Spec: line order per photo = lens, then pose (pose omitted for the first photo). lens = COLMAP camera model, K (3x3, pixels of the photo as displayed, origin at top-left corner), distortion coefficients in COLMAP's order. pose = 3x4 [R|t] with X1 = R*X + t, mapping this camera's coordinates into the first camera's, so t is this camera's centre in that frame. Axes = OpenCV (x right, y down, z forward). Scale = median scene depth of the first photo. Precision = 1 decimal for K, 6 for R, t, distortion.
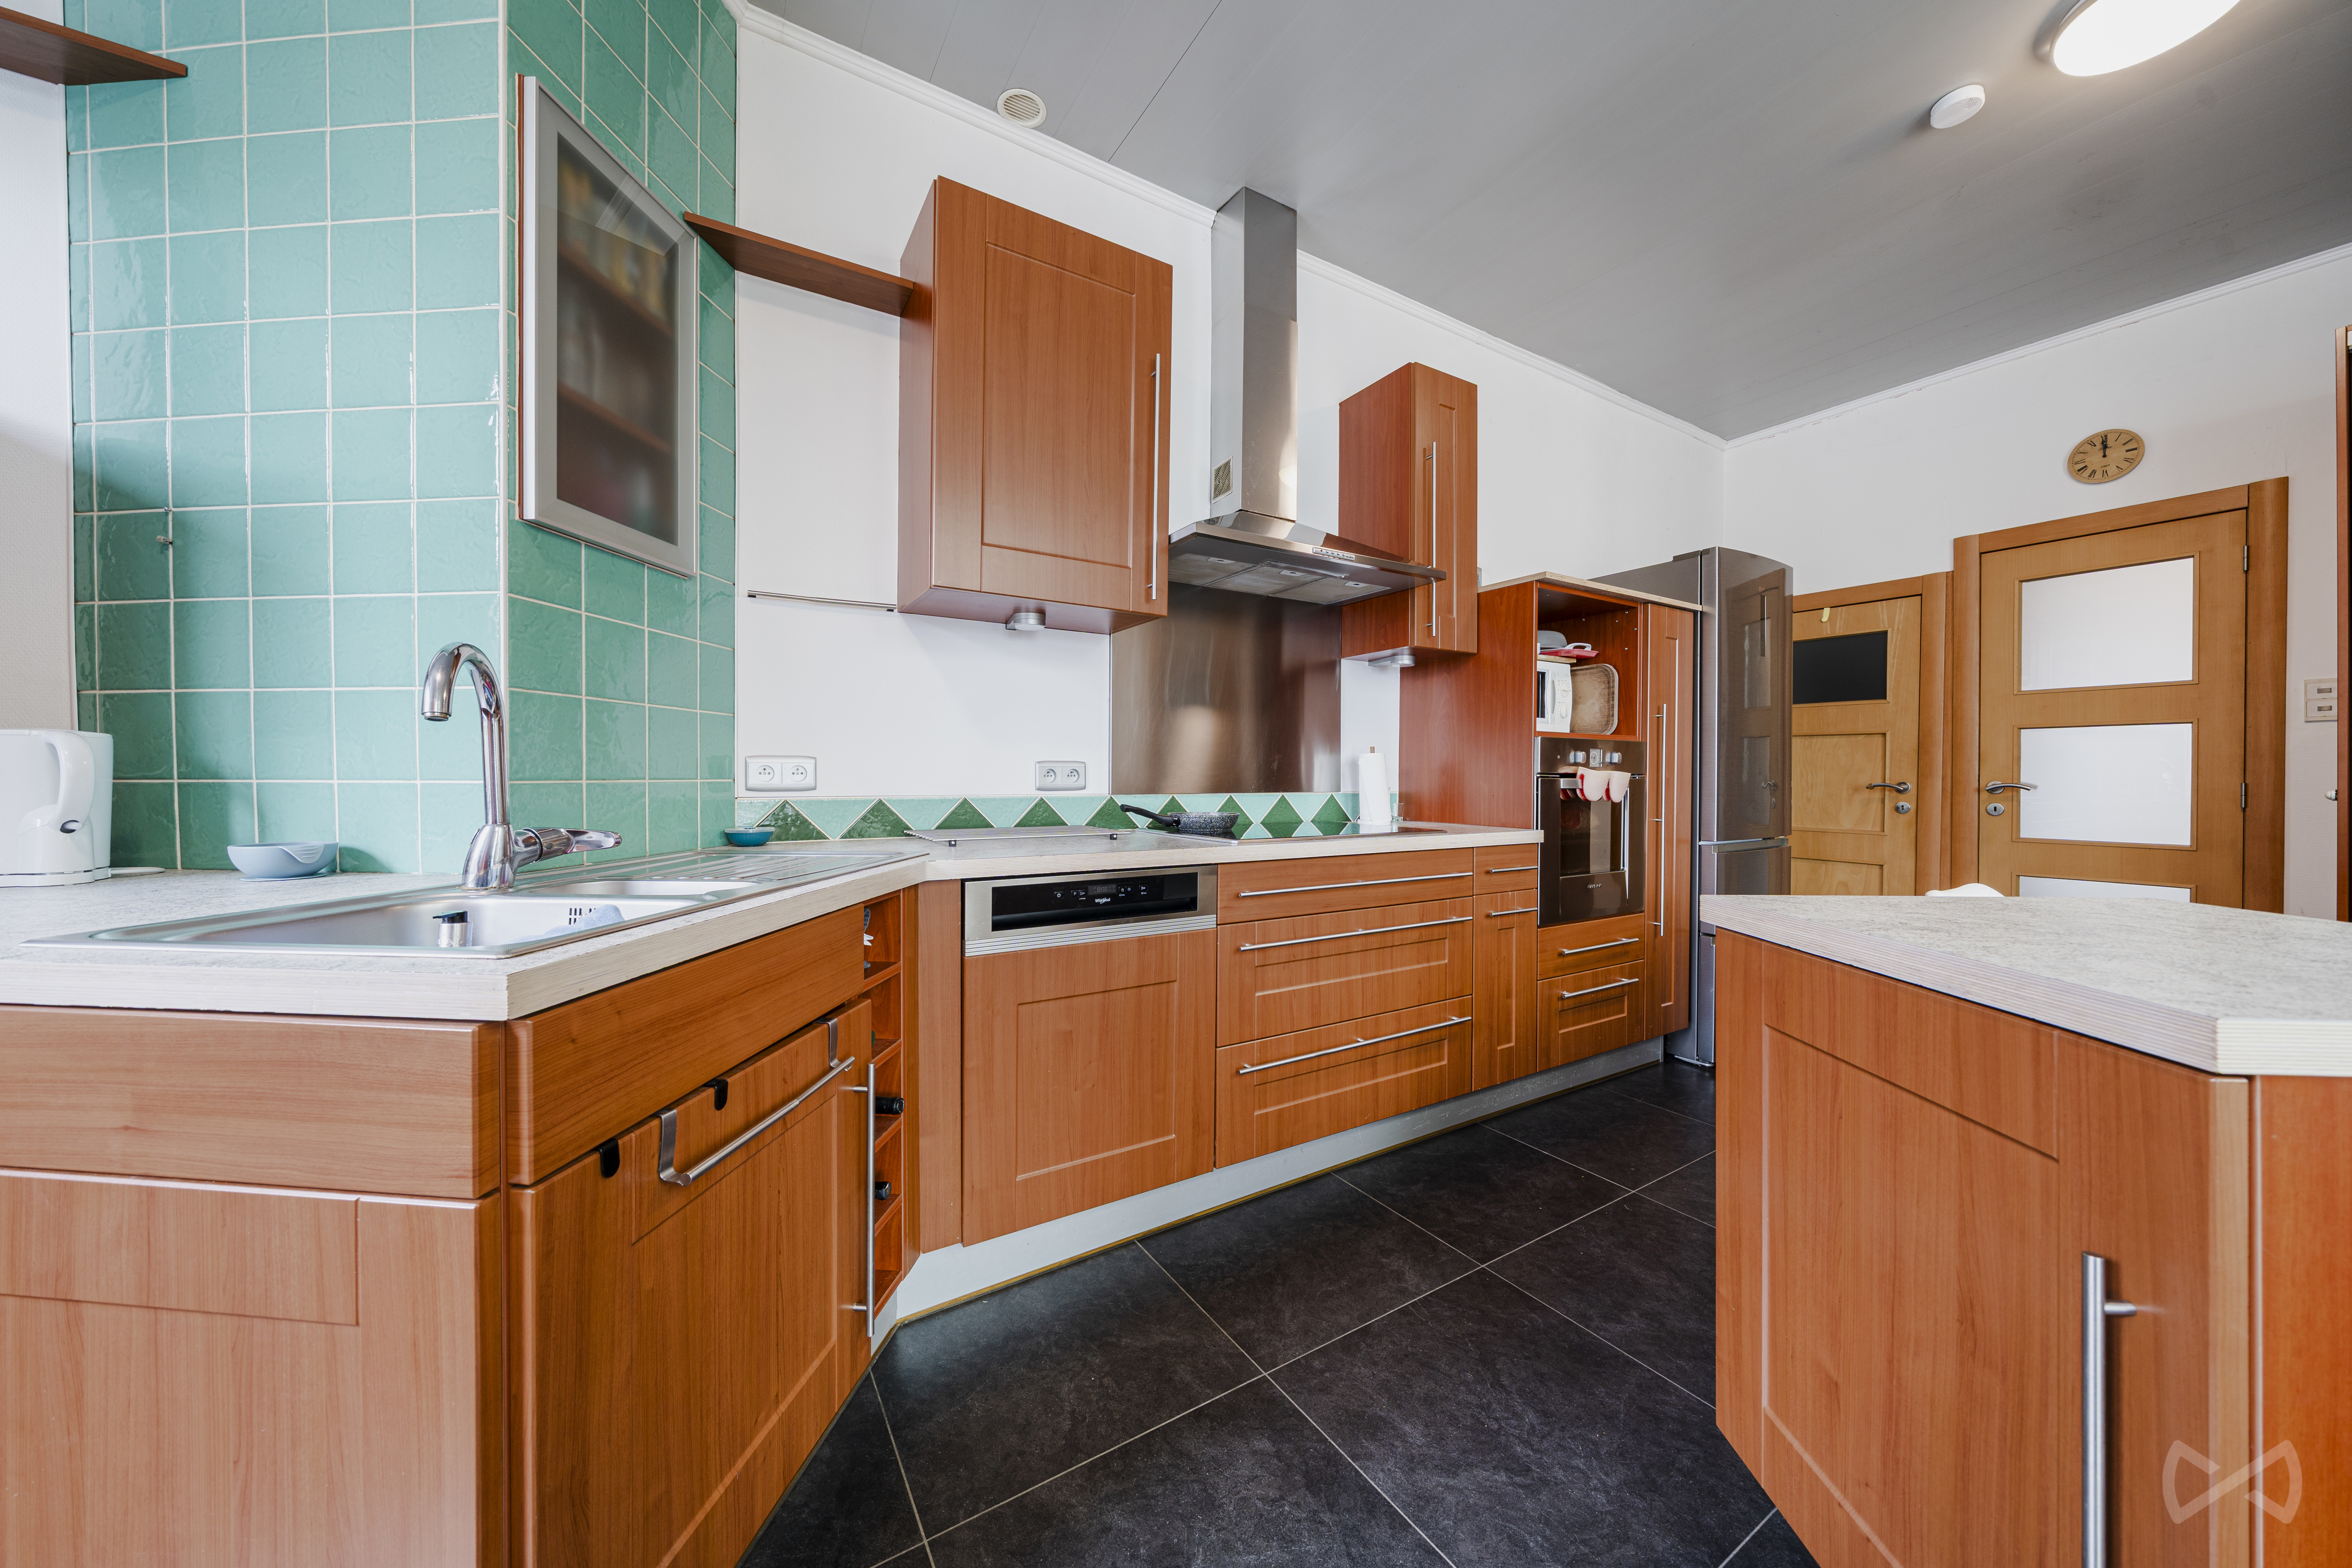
lens RADIAL K [[801.5, 0, 1168.4], [0, 801.5, 780.8], [0, 0, 1]] dist [-0.000154, -0.000033]
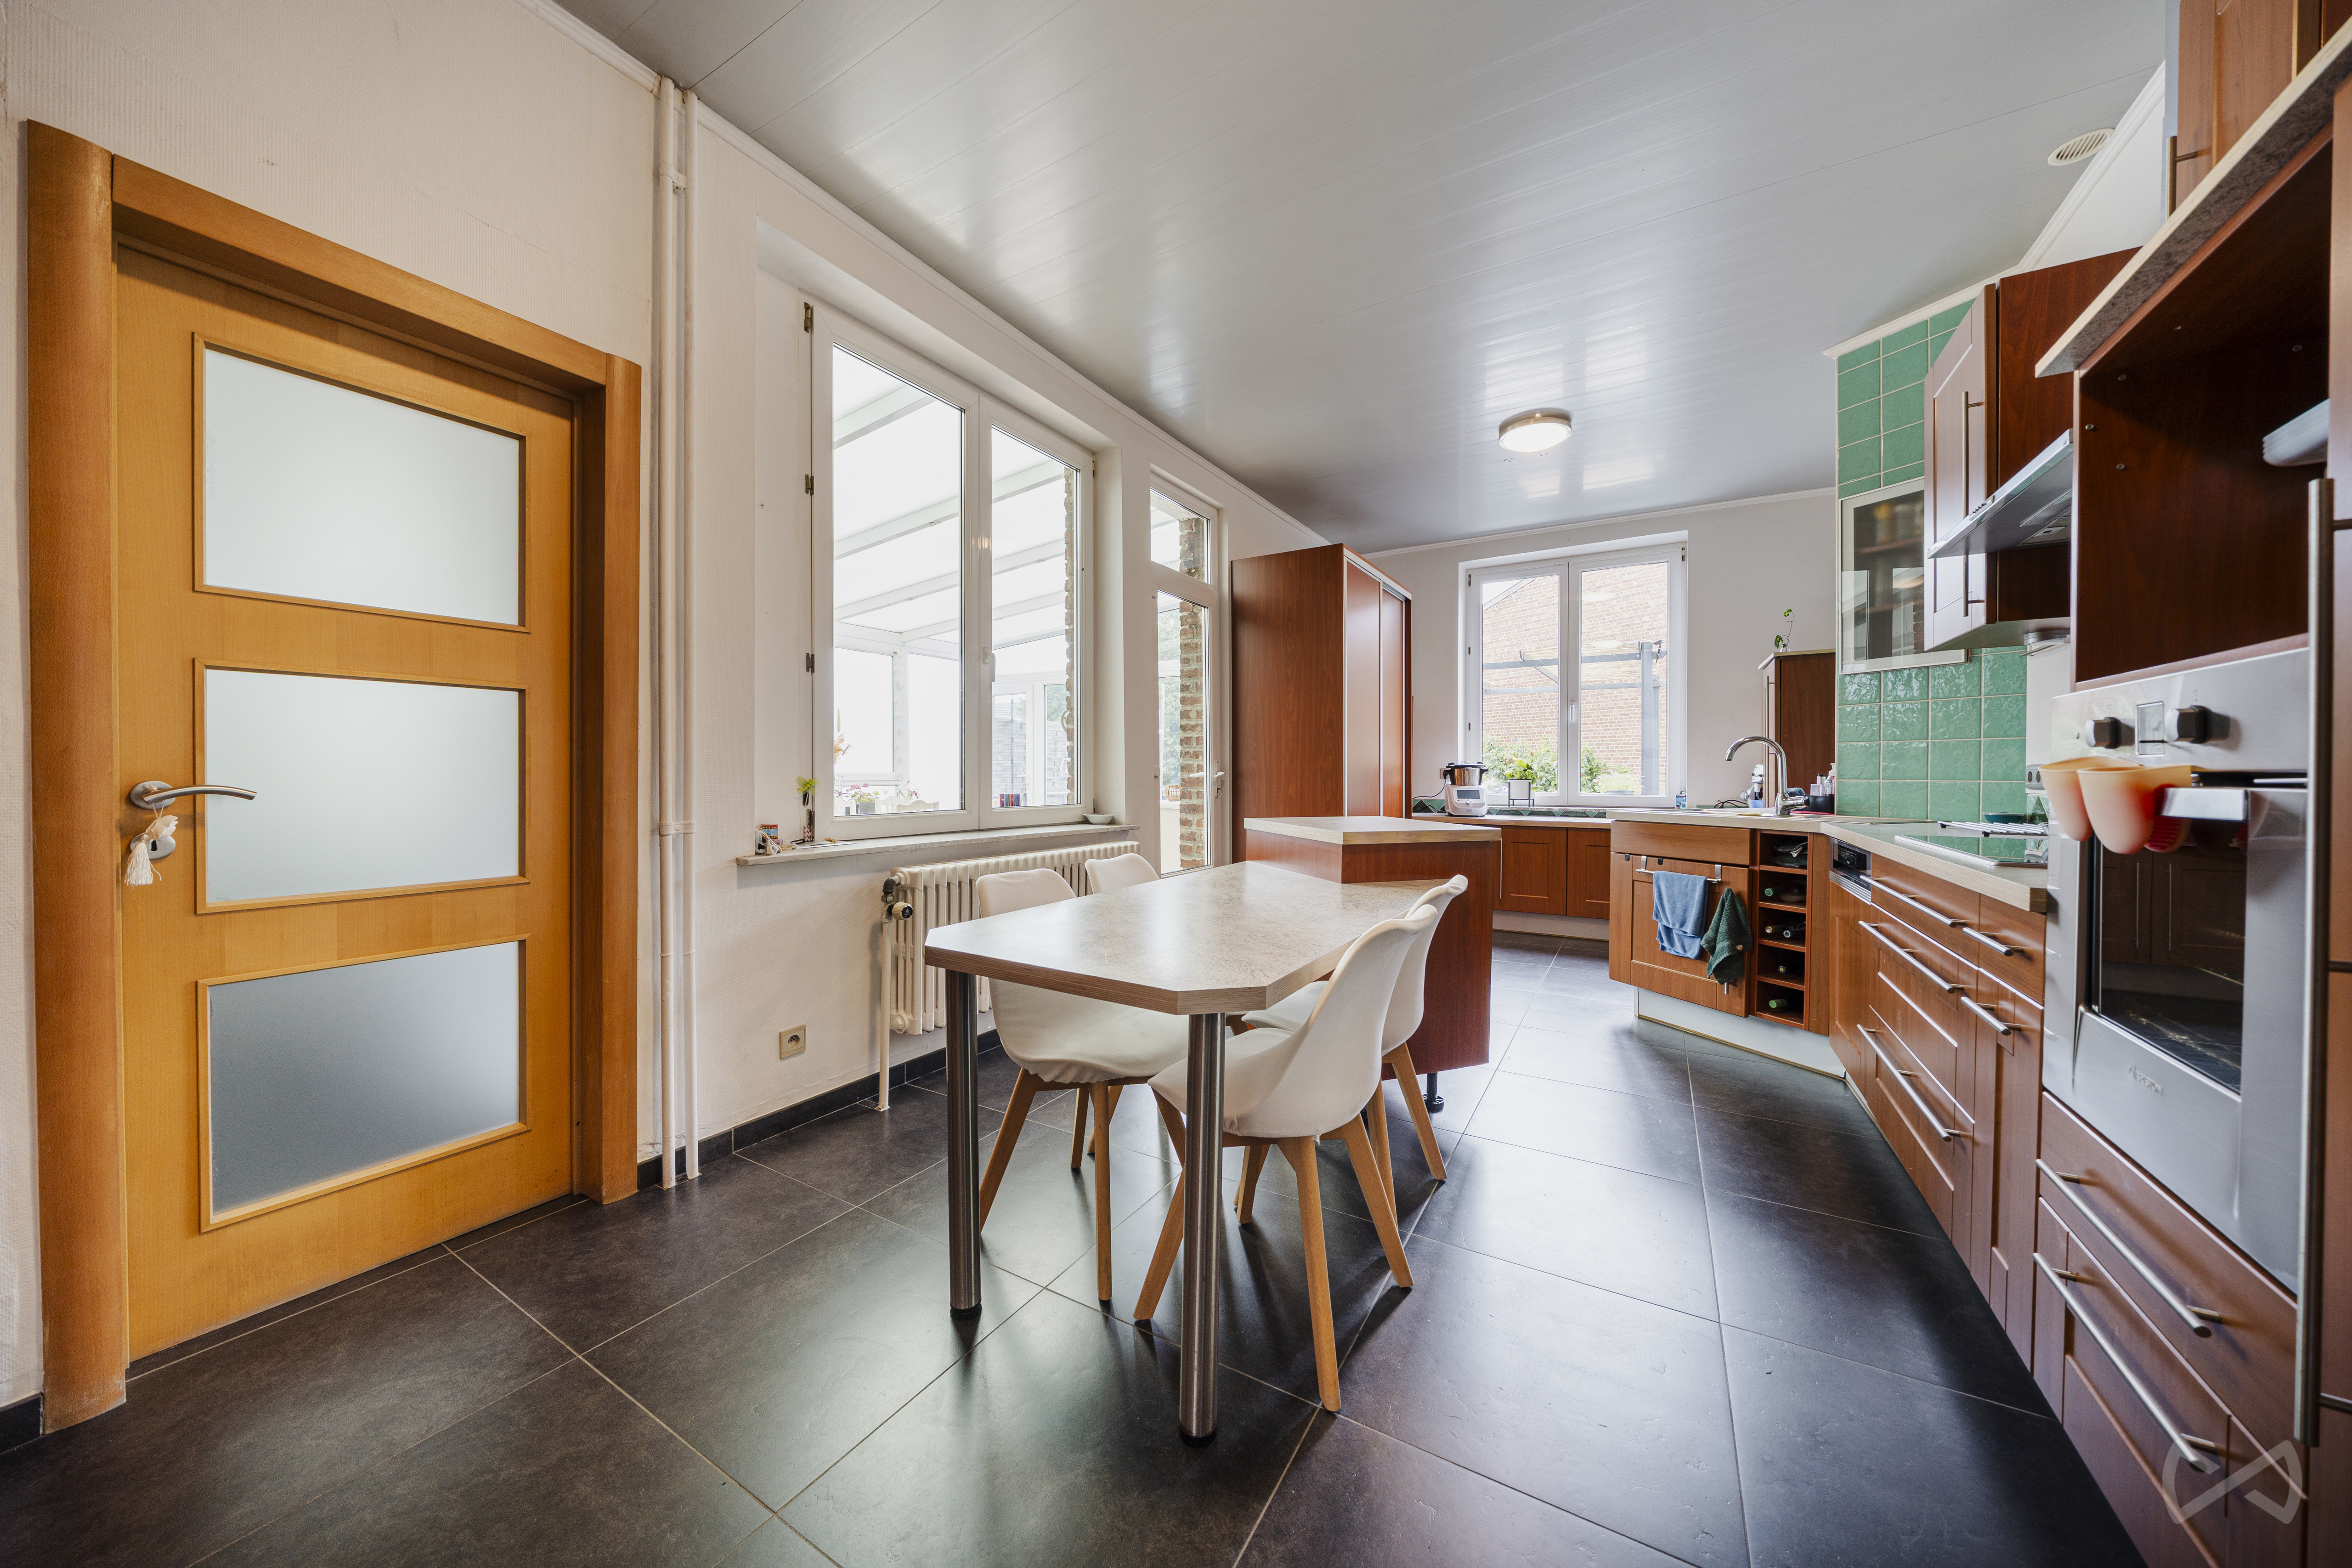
lens RADIAL K [[801.5, 0, 1168.4], [0, 801.5, 780.8], [0, 0, 1]] dist [-0.000154, -0.000033]
pose [[-0.888485, 0.004820, -0.458880, 1.330437], [-0.001099, 0.999920, 0.012632, -0.014133], [0.458904, 0.011728, -0.888408, 1.349877]]
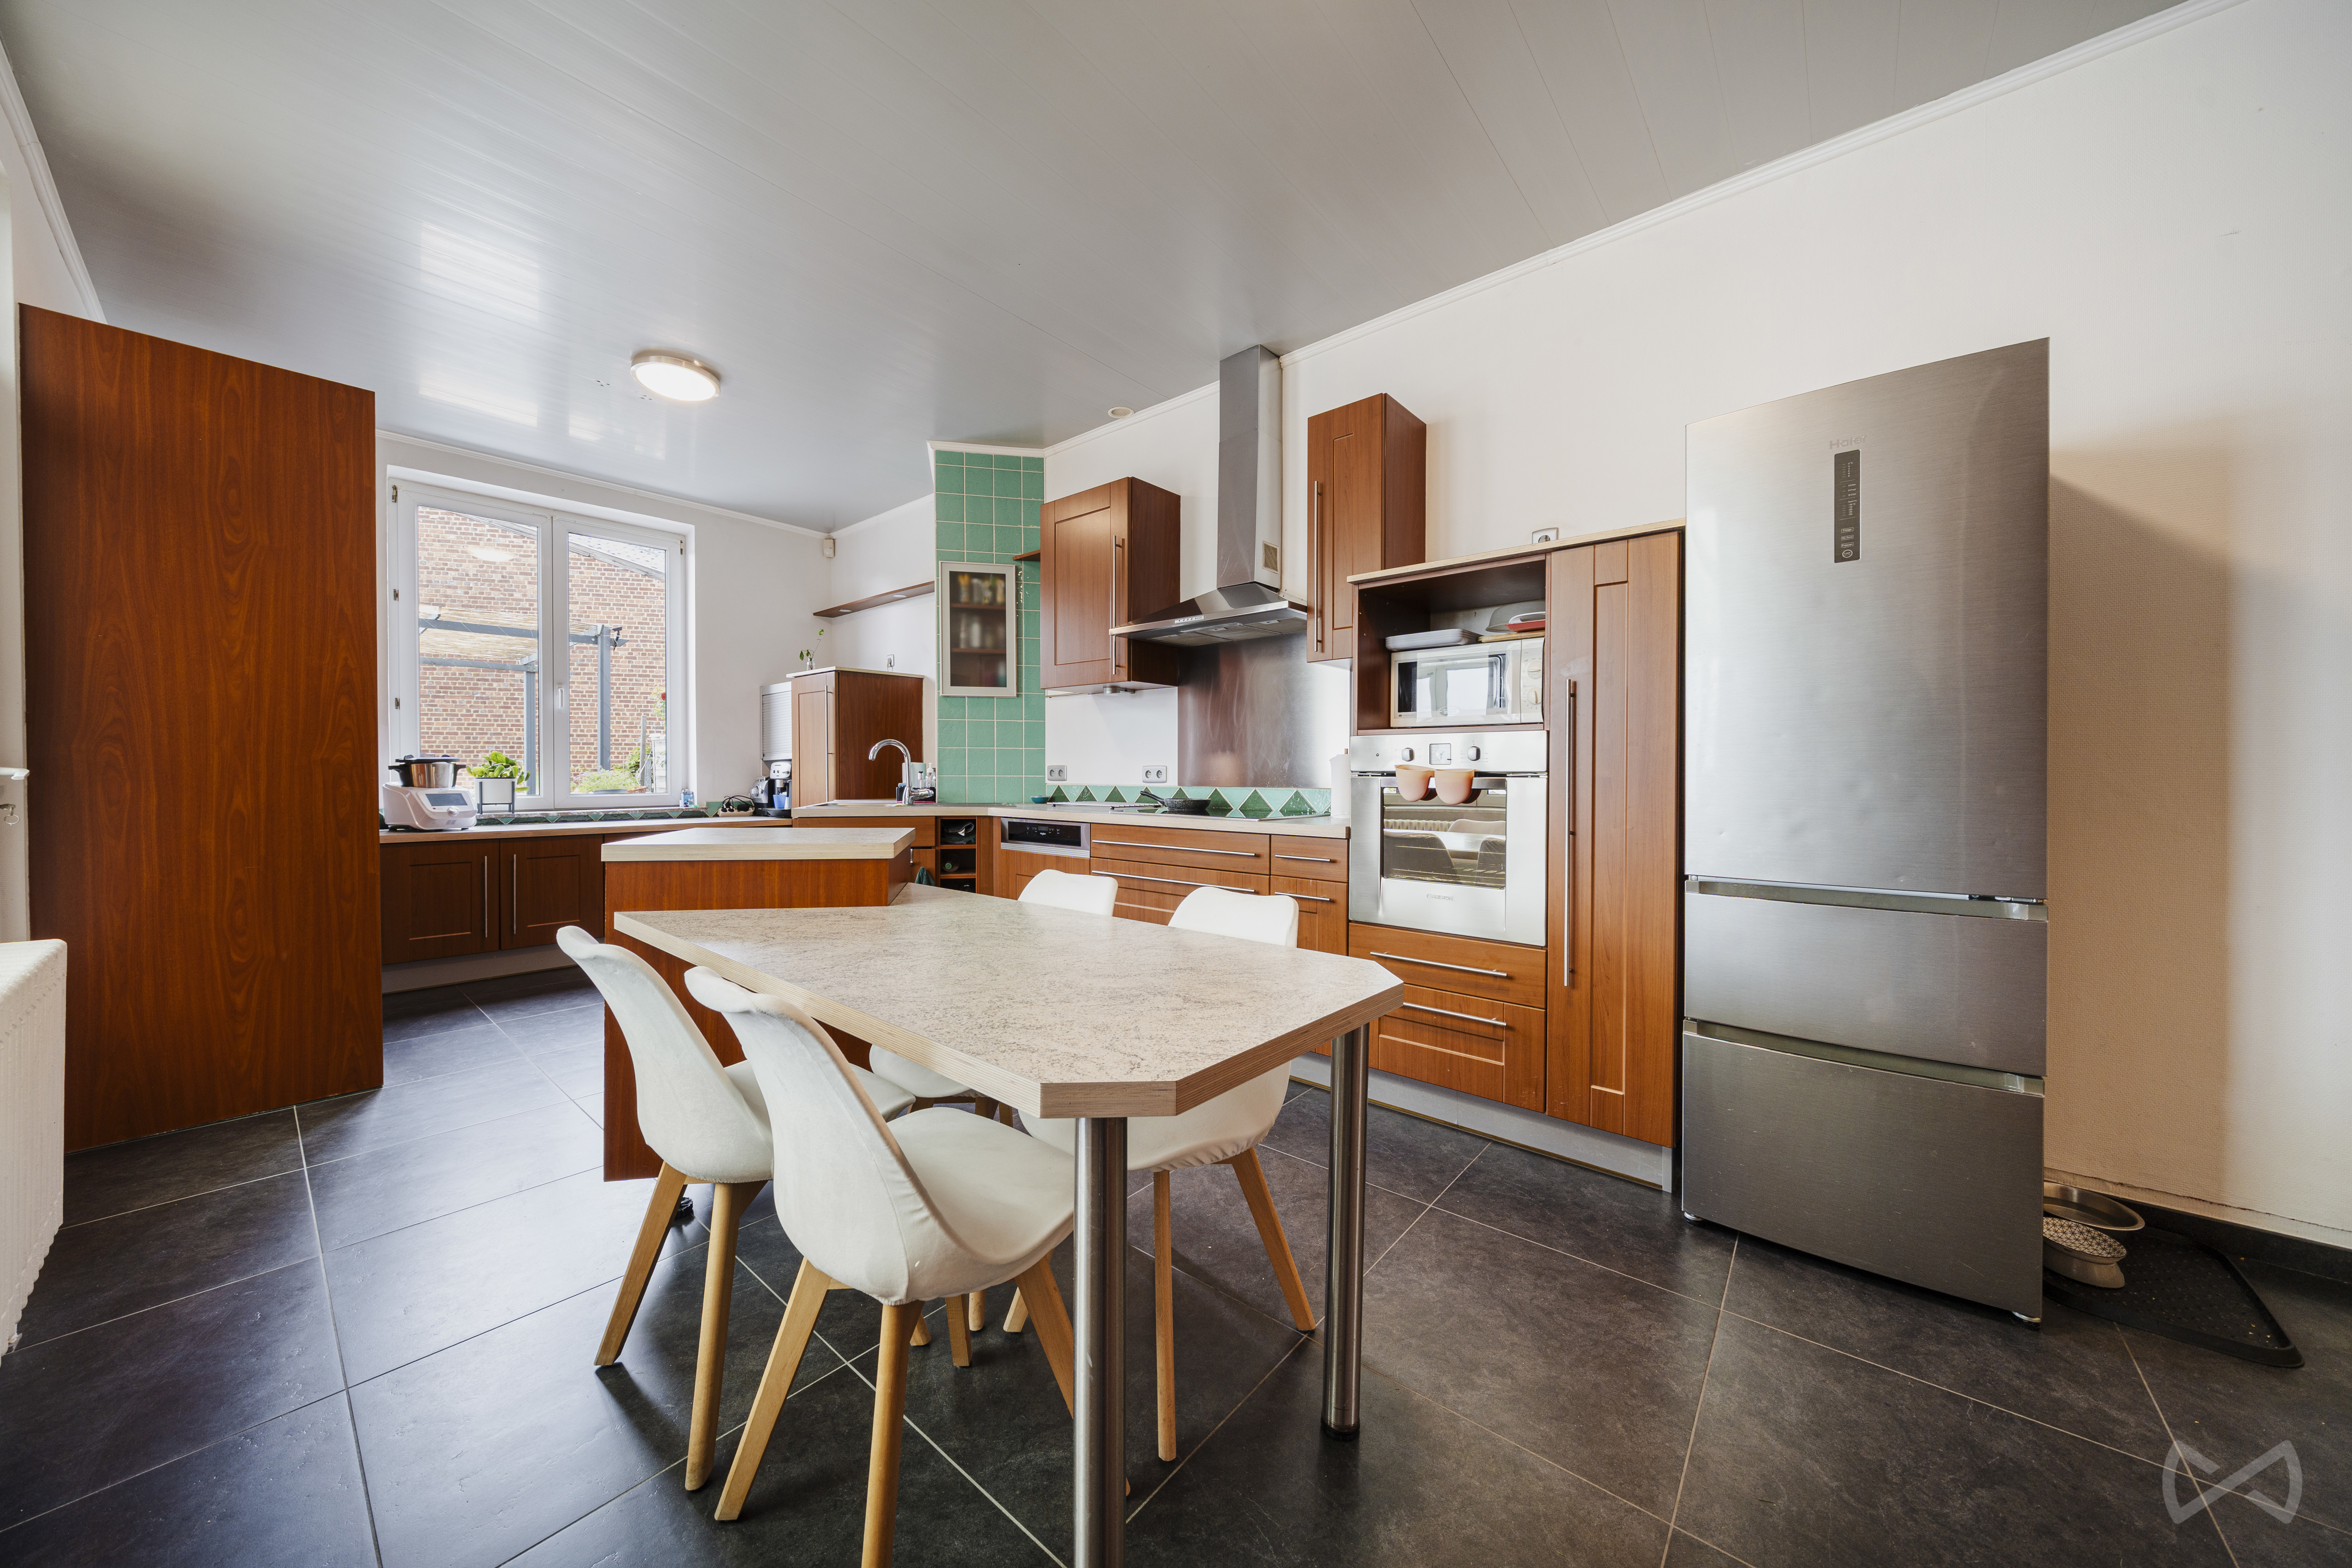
lens RADIAL K [[801.5, 0, 1168.4], [0, 801.5, 780.8], [0, 0, 1]] dist [-0.000154, -0.000033]
pose [[0.312077, 0.013406, -0.949962, 1.562969], [-0.004774, 0.999910, 0.012543, -0.013173], [0.950045, 0.000620, 0.312112, 0.508755]]
